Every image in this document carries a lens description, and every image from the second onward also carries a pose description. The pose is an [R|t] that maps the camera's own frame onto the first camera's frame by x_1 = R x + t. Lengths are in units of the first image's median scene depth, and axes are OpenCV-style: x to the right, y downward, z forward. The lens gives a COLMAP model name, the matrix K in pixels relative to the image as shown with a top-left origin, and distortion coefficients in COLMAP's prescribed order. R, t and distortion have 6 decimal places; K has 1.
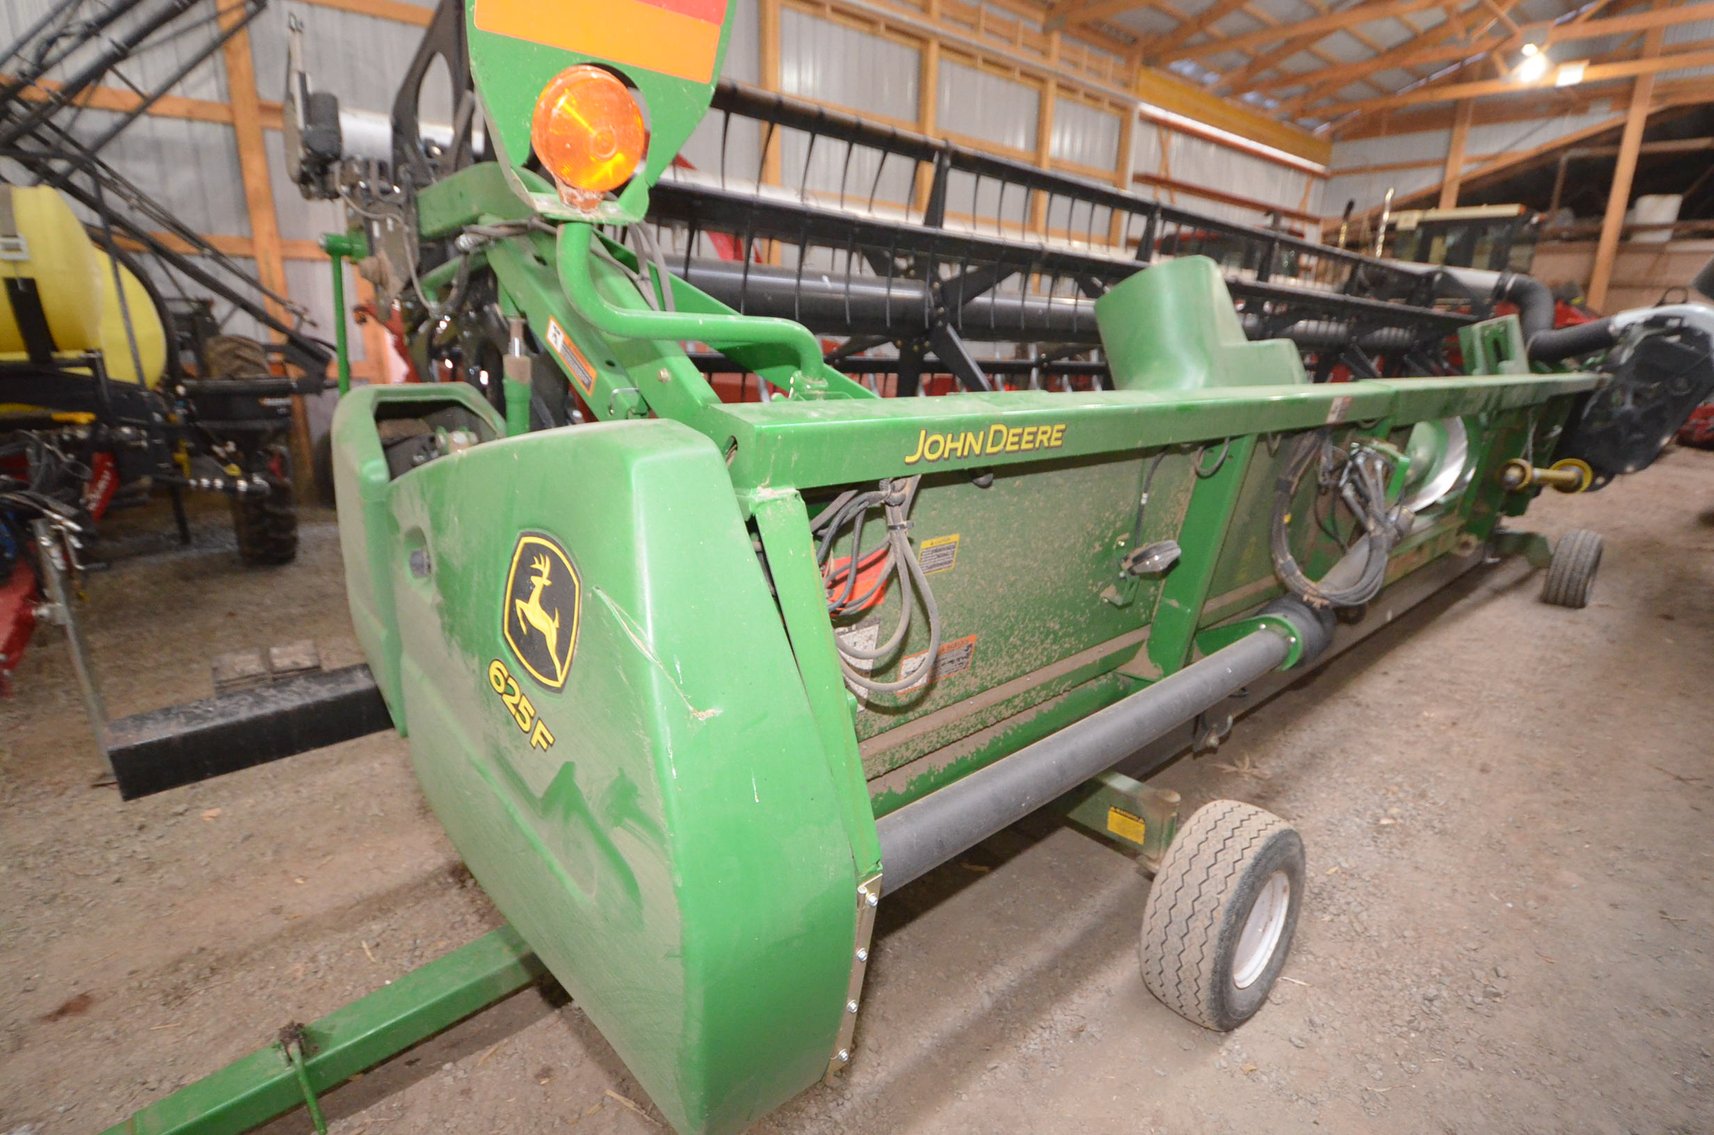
lens RADIAL K [[837.2, 0, 880.2], [0, 837.2, 568.4], [0, 0, 1]] dist [-0.005330, -0.012186]
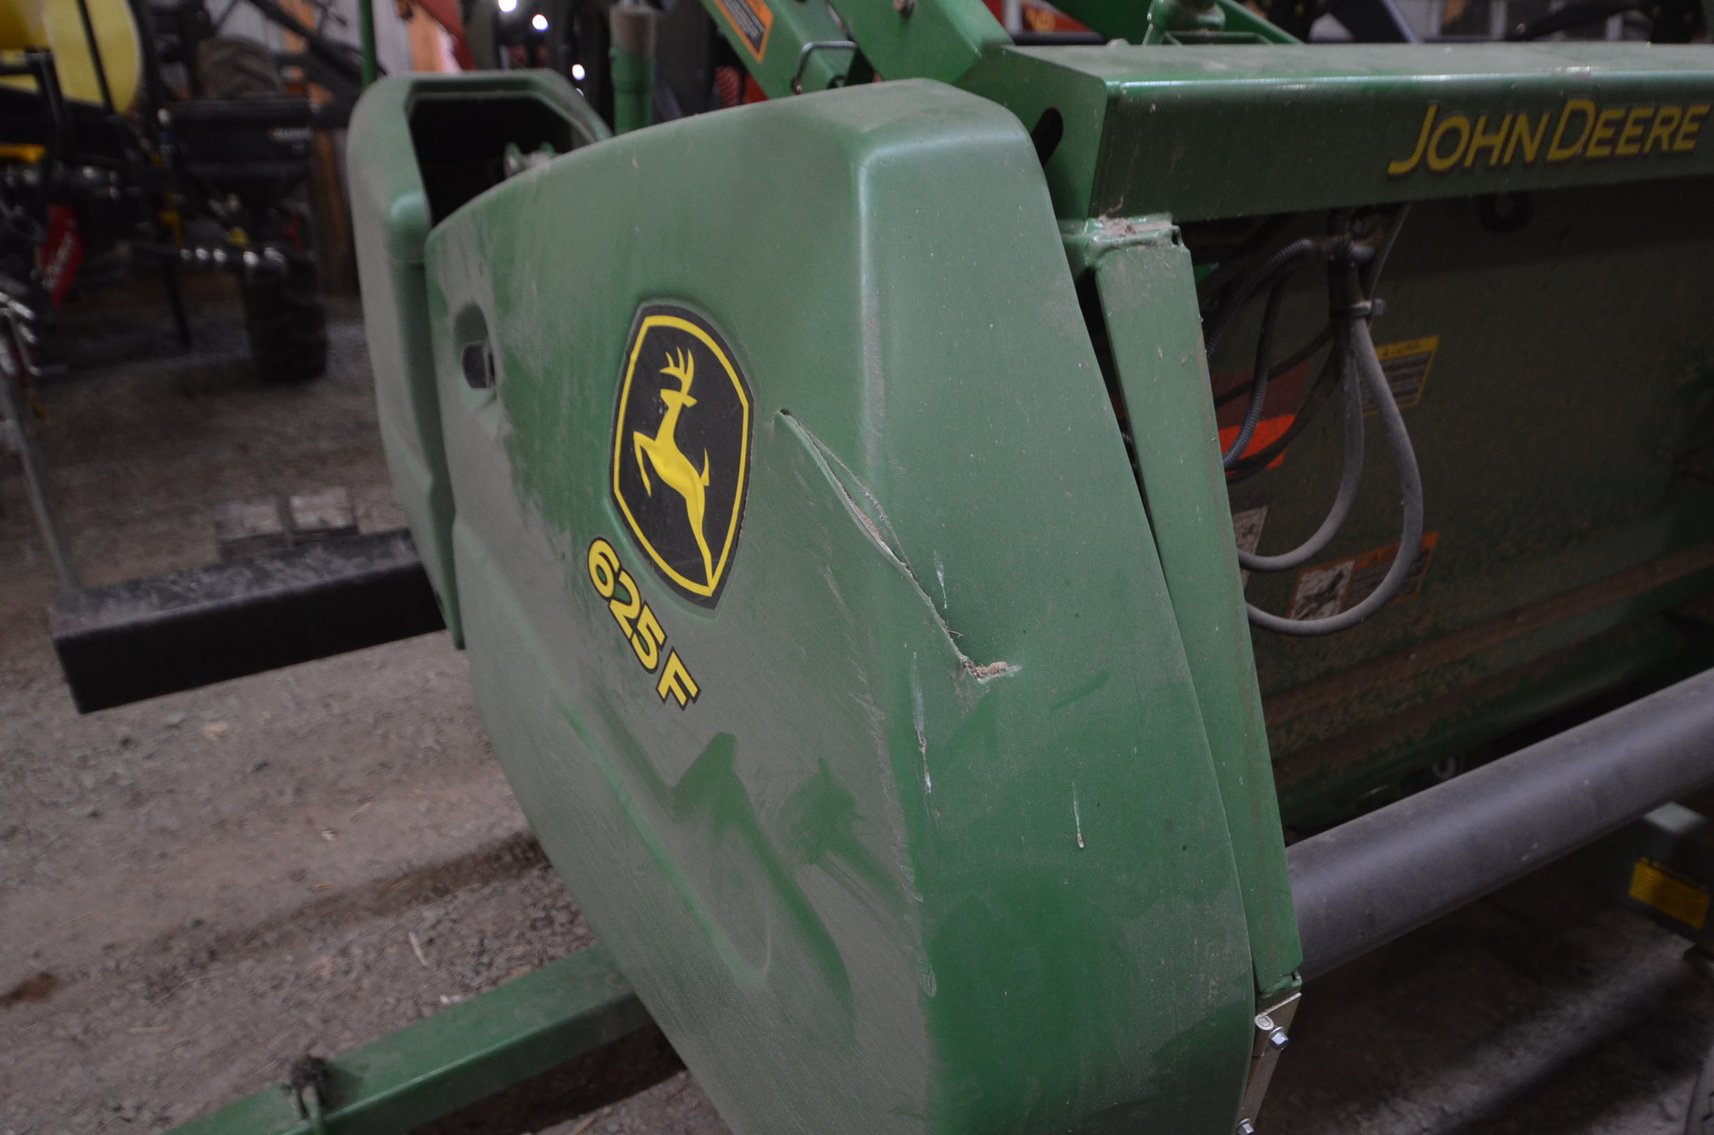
lens RADIAL K [[1268.0, 0, 875.8], [0, 1268.0, 569.1], [0, 0, 1]] dist [0.018501, -0.015313]
pose [[0.976505, 0.056450, -0.207968, -0.038356], [-0.030182, 0.991395, 0.127380, 0.005911], [0.213369, -0.118111, 0.969806, 0.080549]]
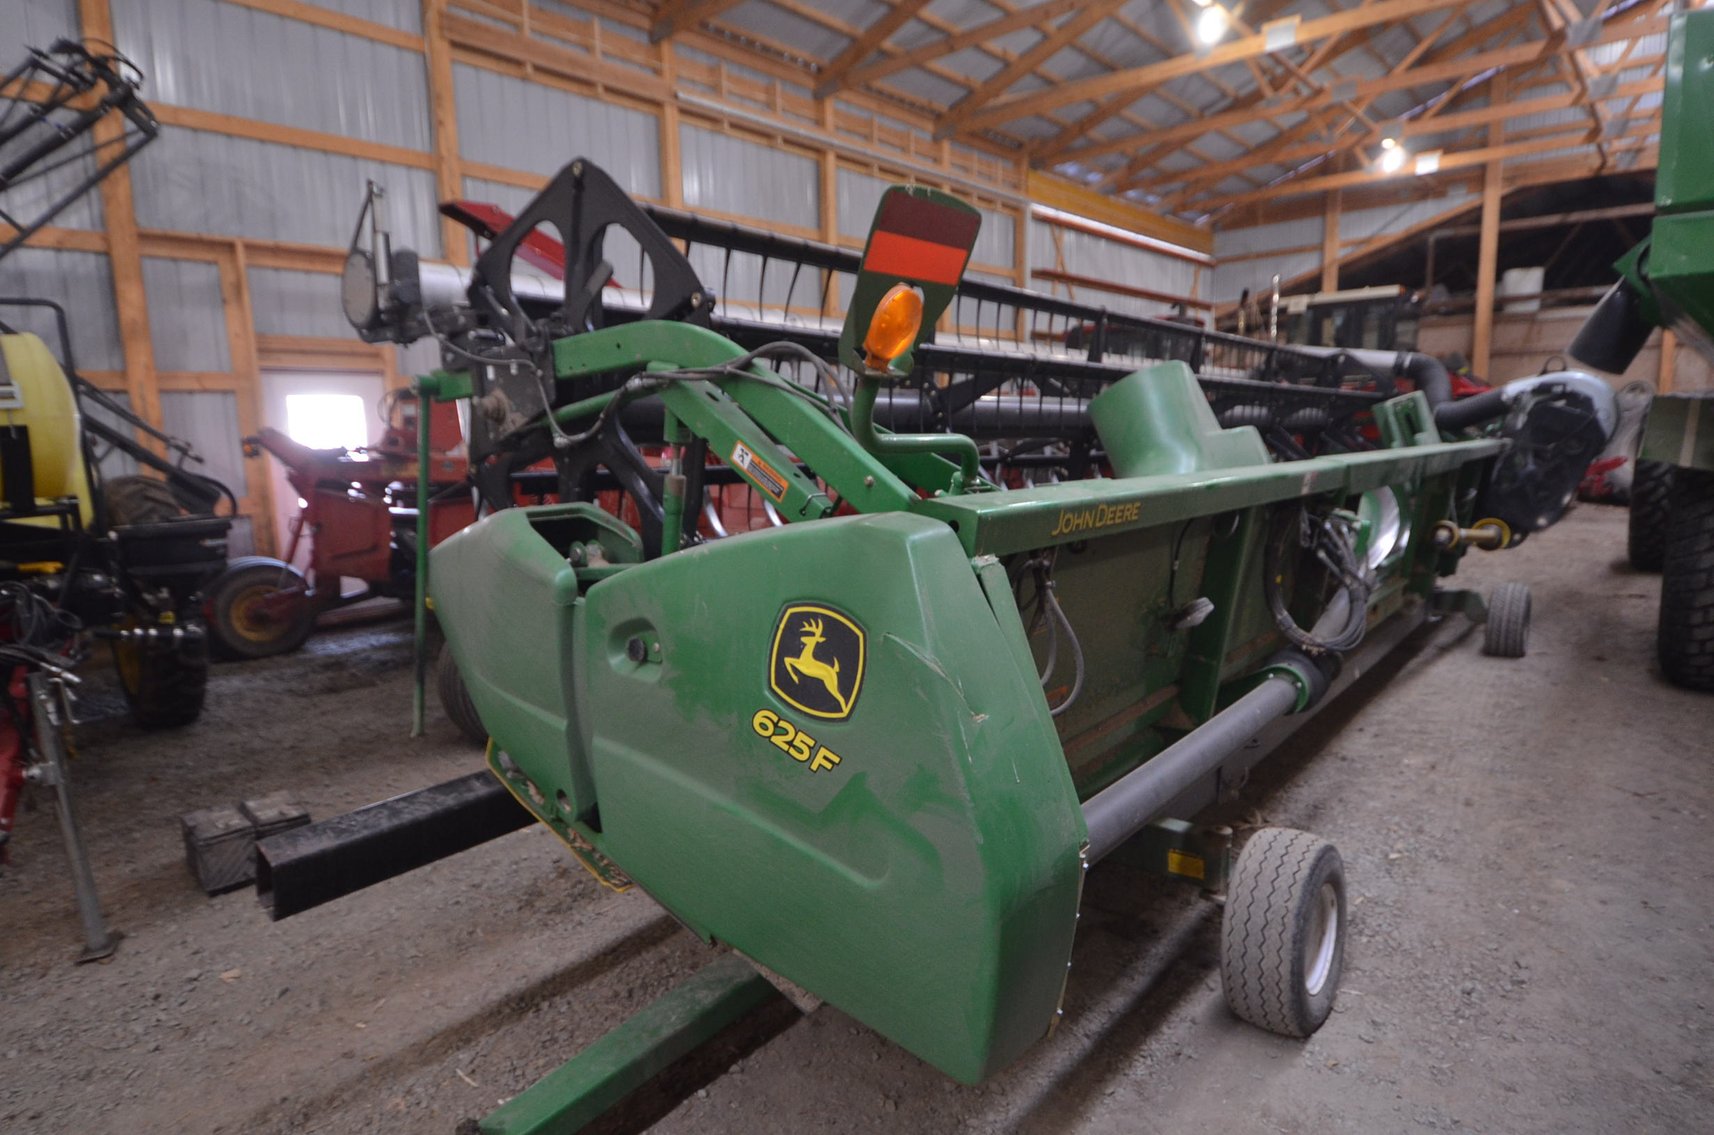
lens RADIAL K [[938.6, 0, 875.3], [0, 938.6, 567.6], [0, 0, 1]] dist [0.004160, -0.016762]
pose [[0.990693, -0.067425, 0.118242, -0.173336], [0.082611, 0.988245, -0.128639, 0.036571], [-0.108179, 0.137210, 0.984617, -0.168983]]
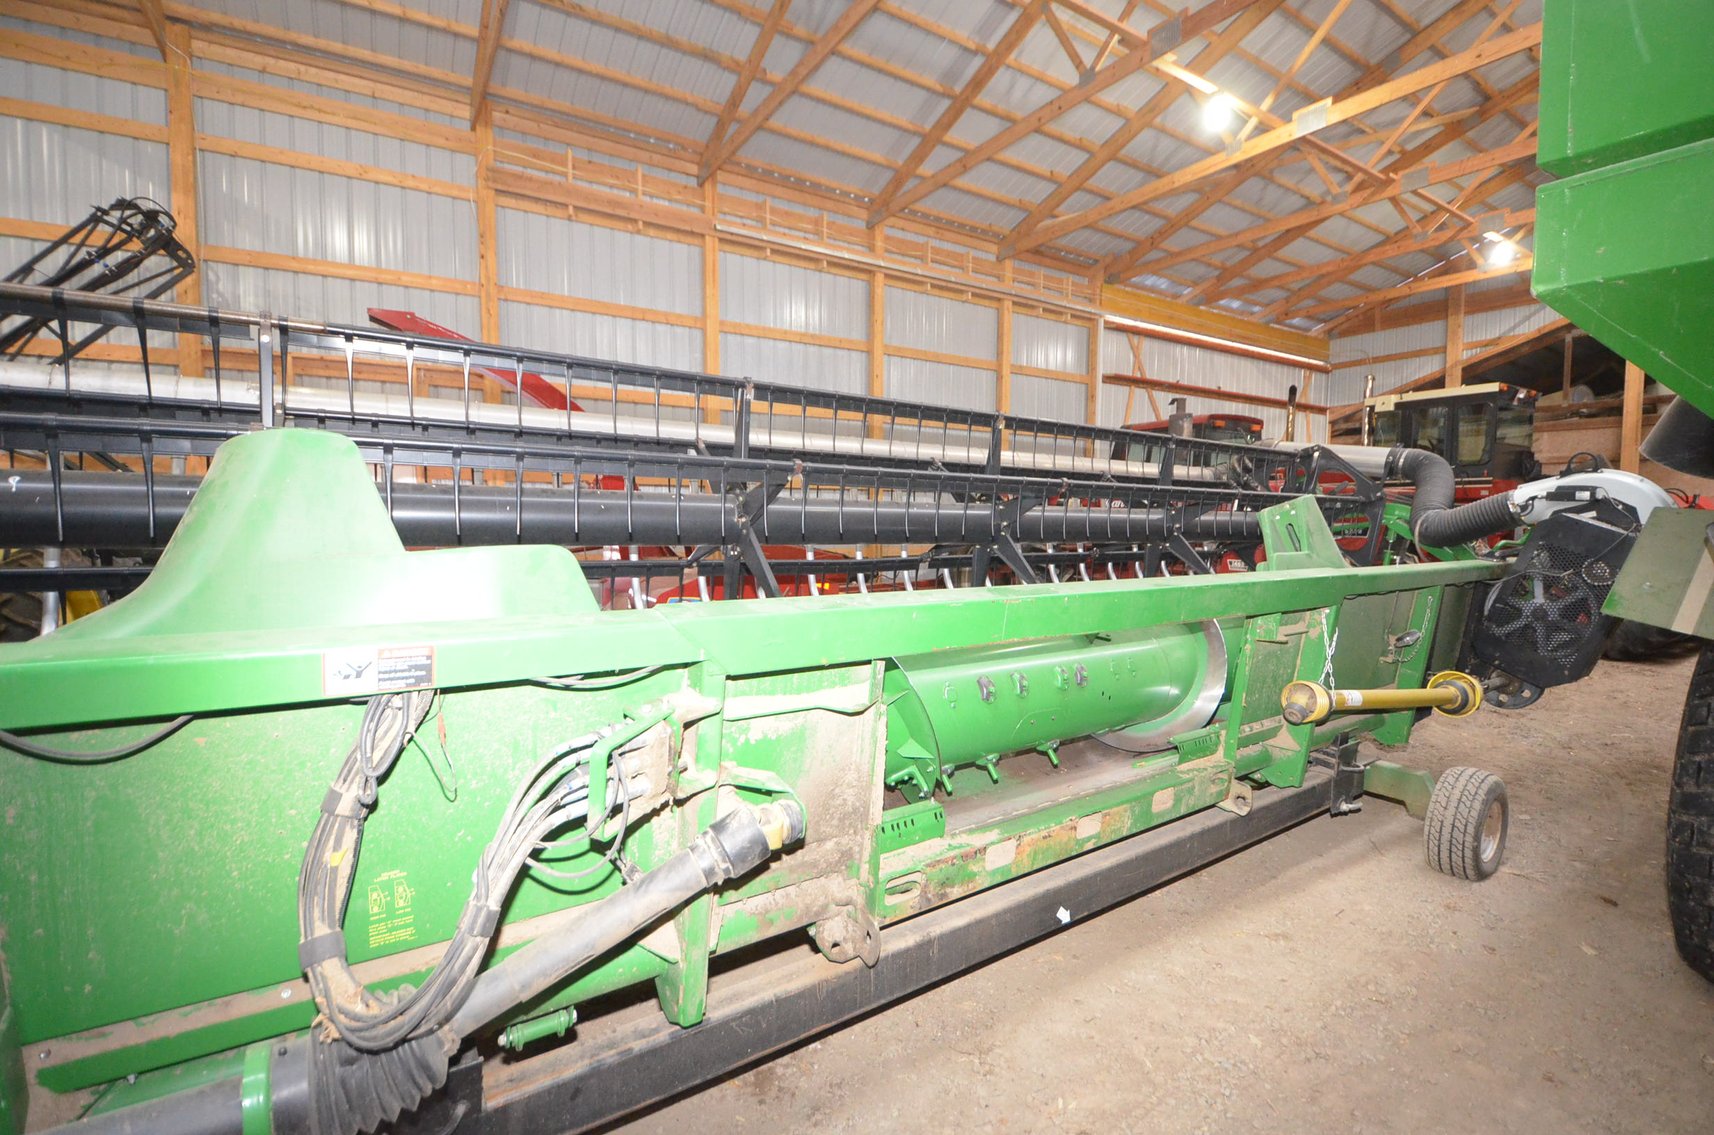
lens RADIAL K [[758.4, 0, 888.3], [0, 758.4, 558.7], [0, 0, 1]] dist [-0.006053, -0.008927]
pose [[0.989007, -0.014222, -0.147181, 0.769659], [-0.019692, 0.973829, -0.226425, -0.117906], [0.146550, 0.226834, 0.962844, 0.415883]]
